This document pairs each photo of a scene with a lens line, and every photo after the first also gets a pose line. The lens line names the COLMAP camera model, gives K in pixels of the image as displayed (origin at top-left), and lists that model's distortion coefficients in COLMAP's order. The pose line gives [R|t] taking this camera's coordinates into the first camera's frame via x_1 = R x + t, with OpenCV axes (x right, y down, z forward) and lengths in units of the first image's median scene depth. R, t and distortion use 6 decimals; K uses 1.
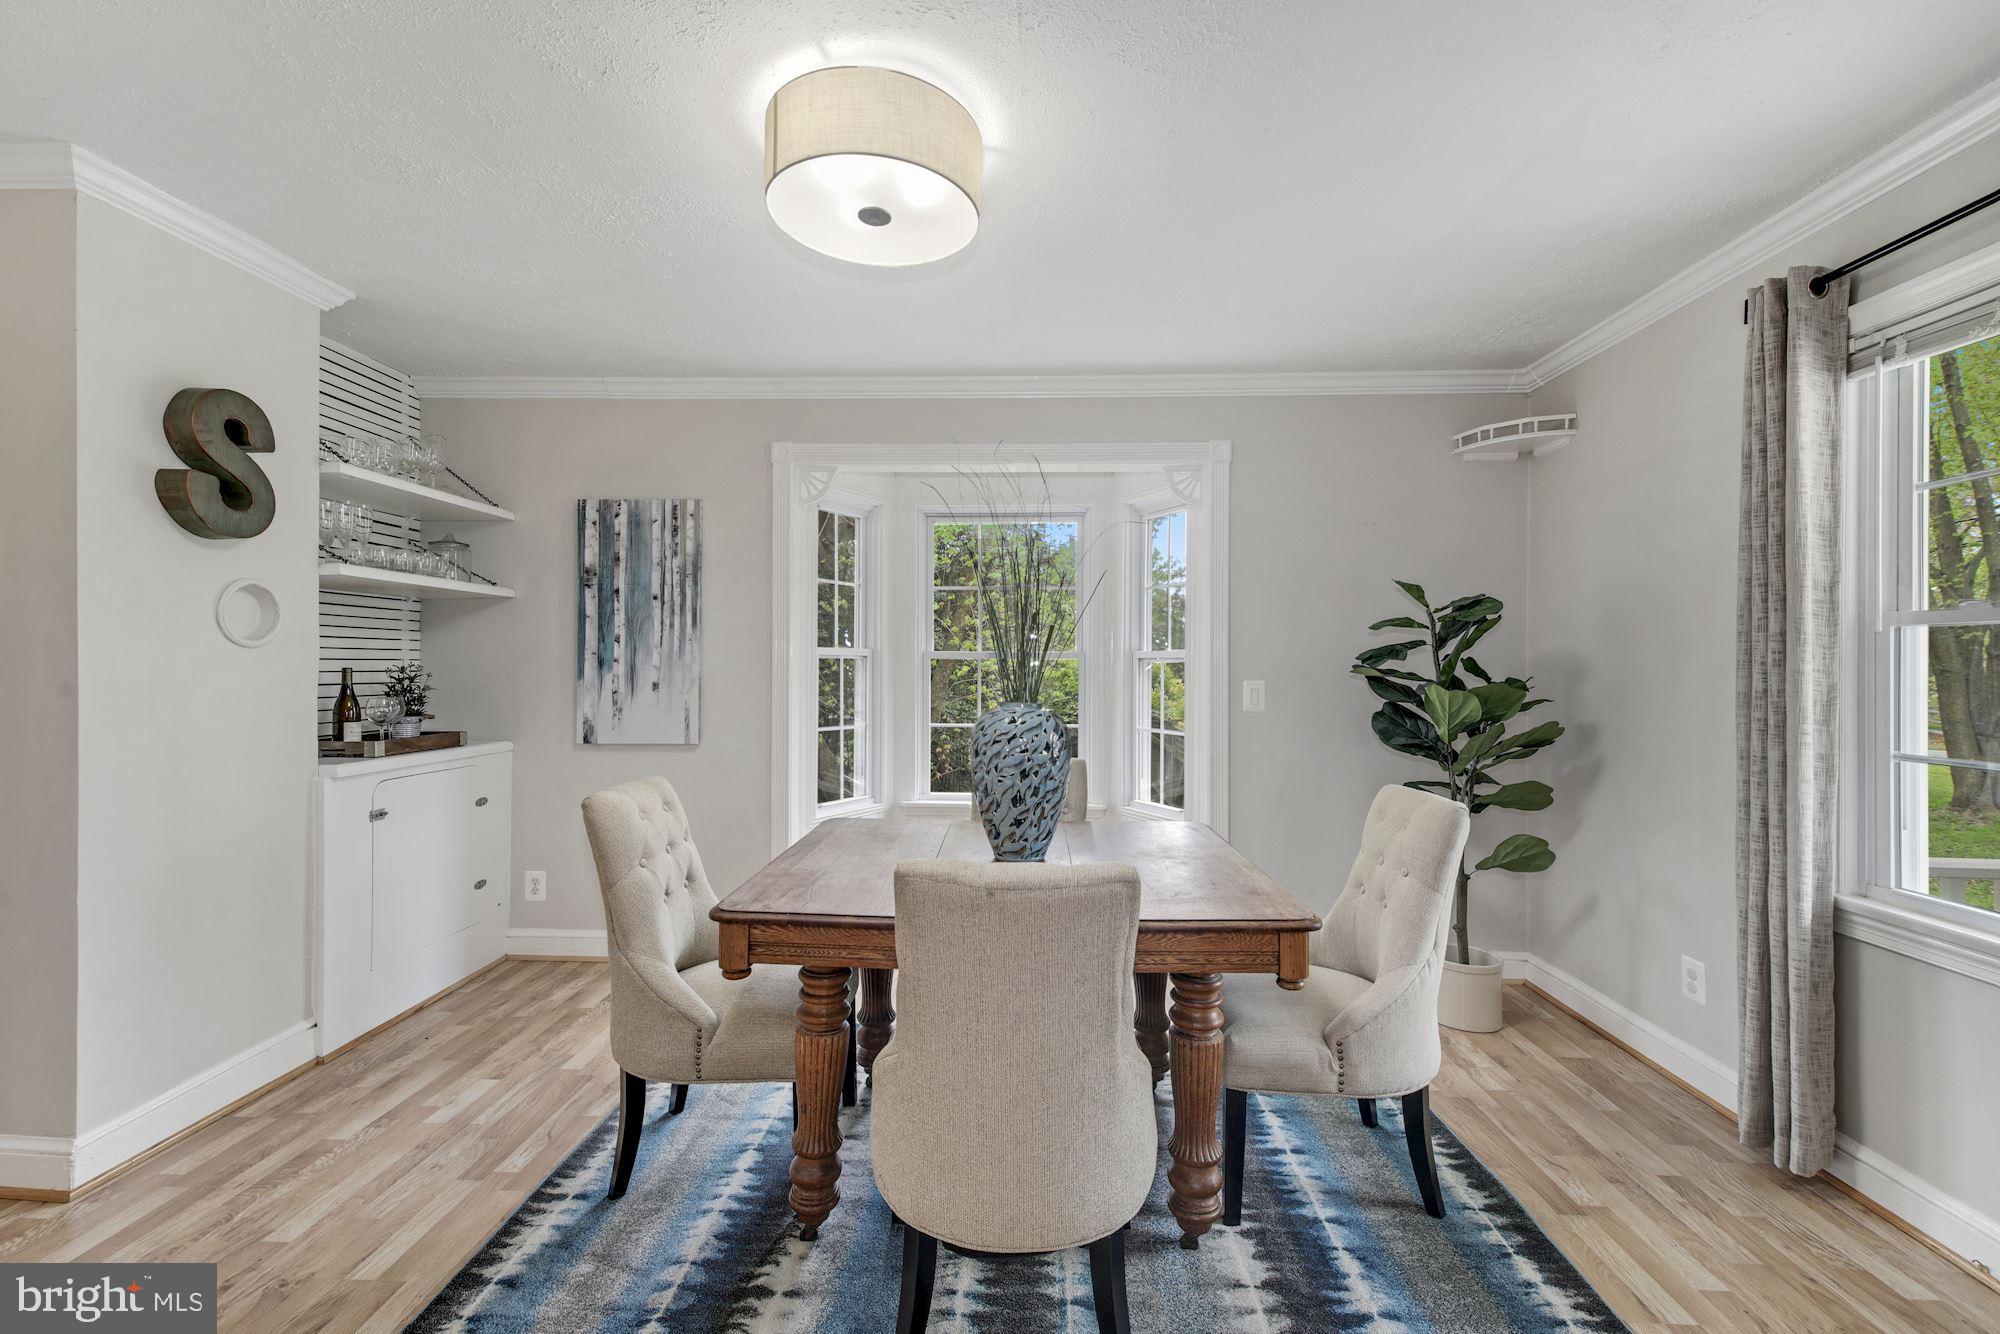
lens RADIAL K [[836.7, 0, 1000.4], [0, 836.7, 662.9], [0, 0, 1]] dist [0.007606, -0.001259]
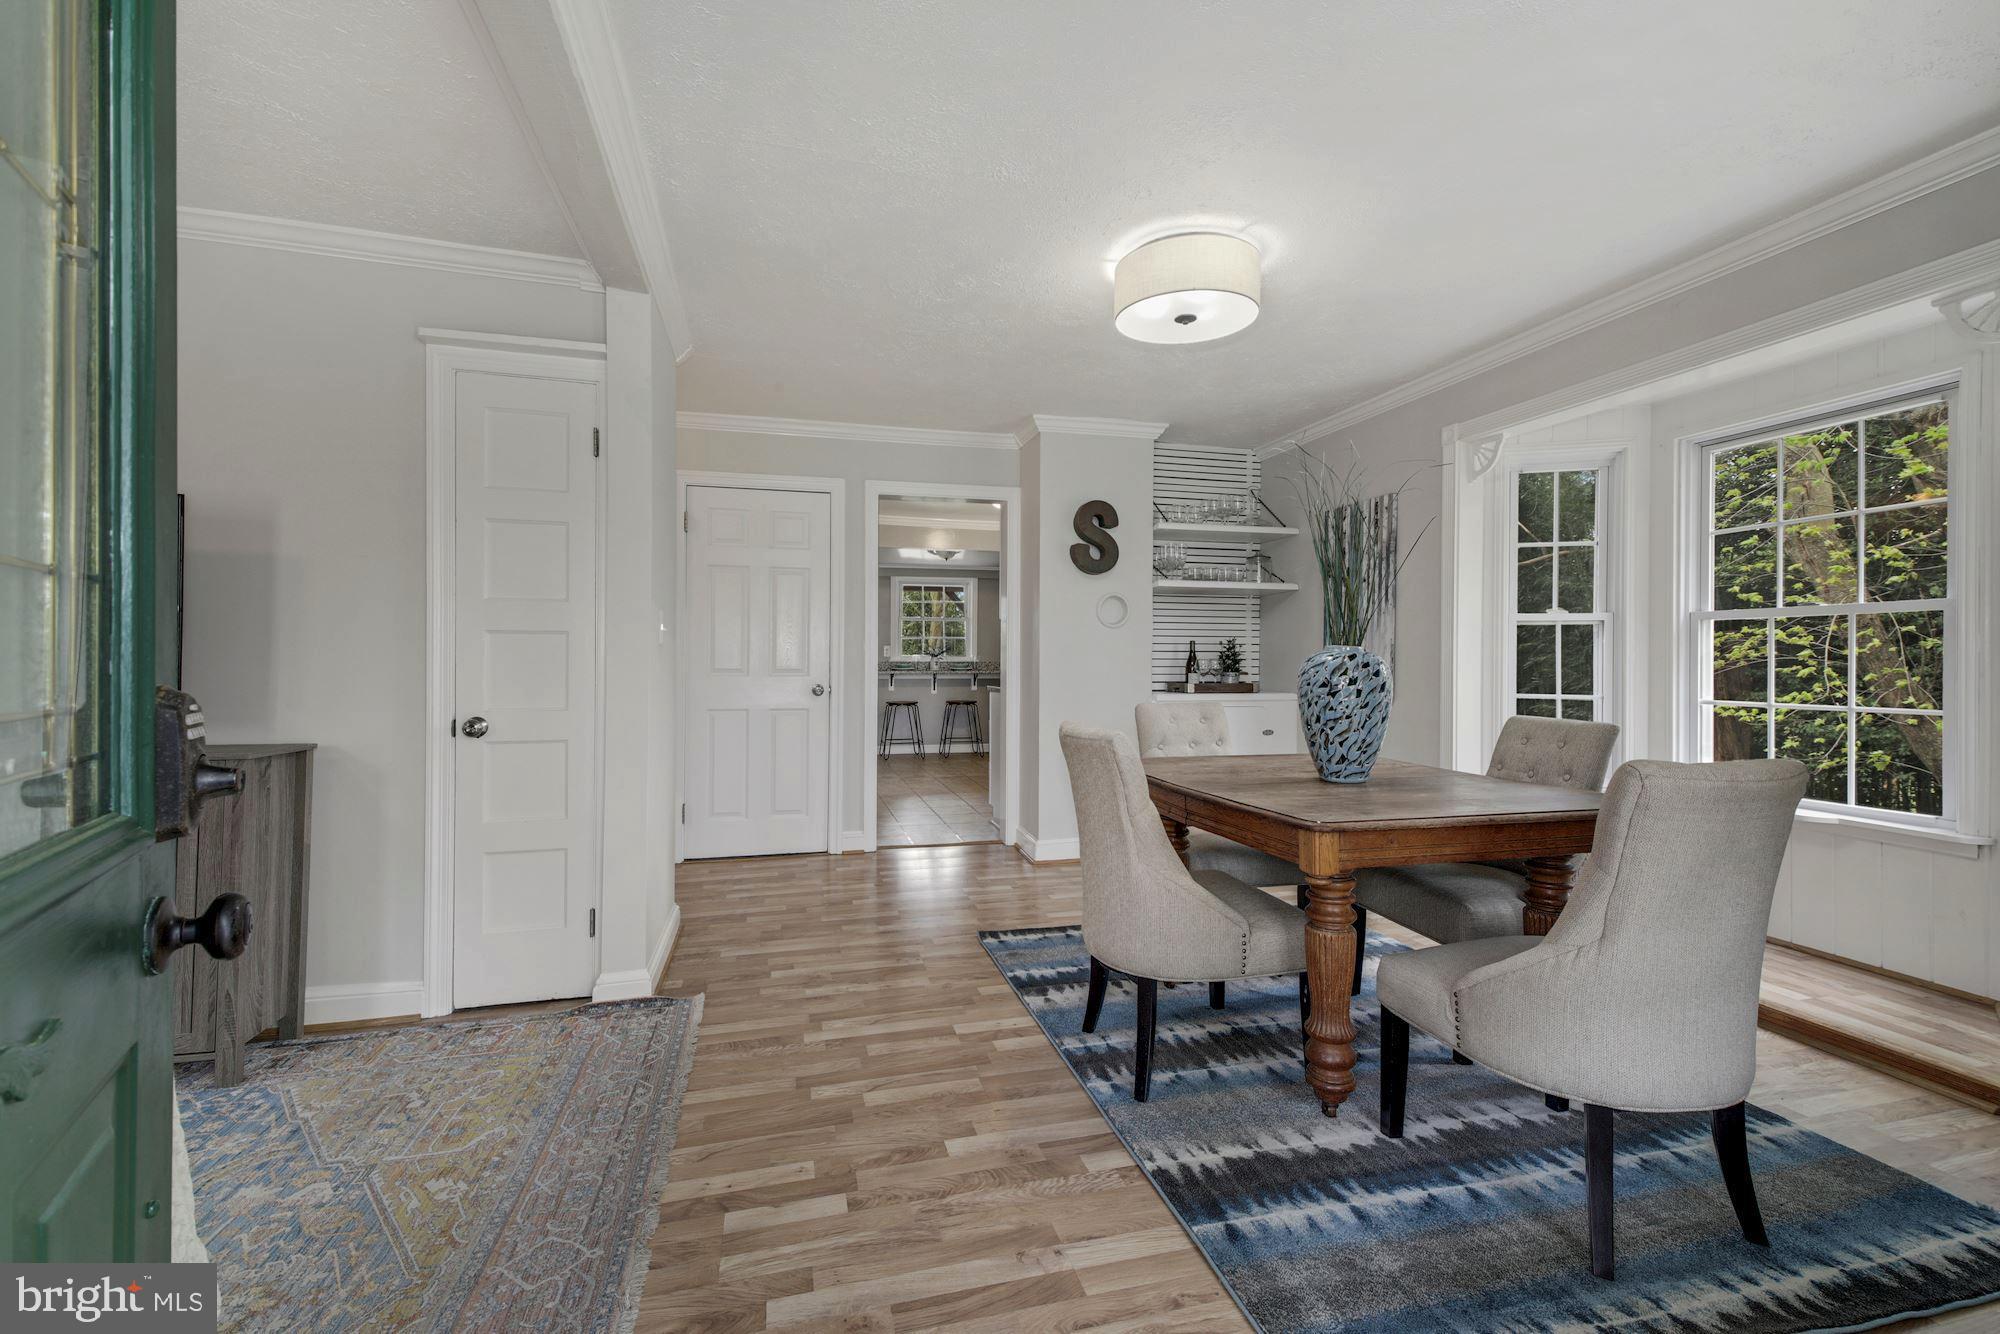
lens RADIAL K [[836.7, 0, 1000.5], [0, 836.7, 662.9], [0, 0, 1]] dist [0.007606, -0.001259]
pose [[0.295829, -0.001314, -0.955240, 0.701739], [0.004403, 0.999990, -0.000012, 0.047823], [0.955231, -0.004203, 0.295832, 0.142071]]
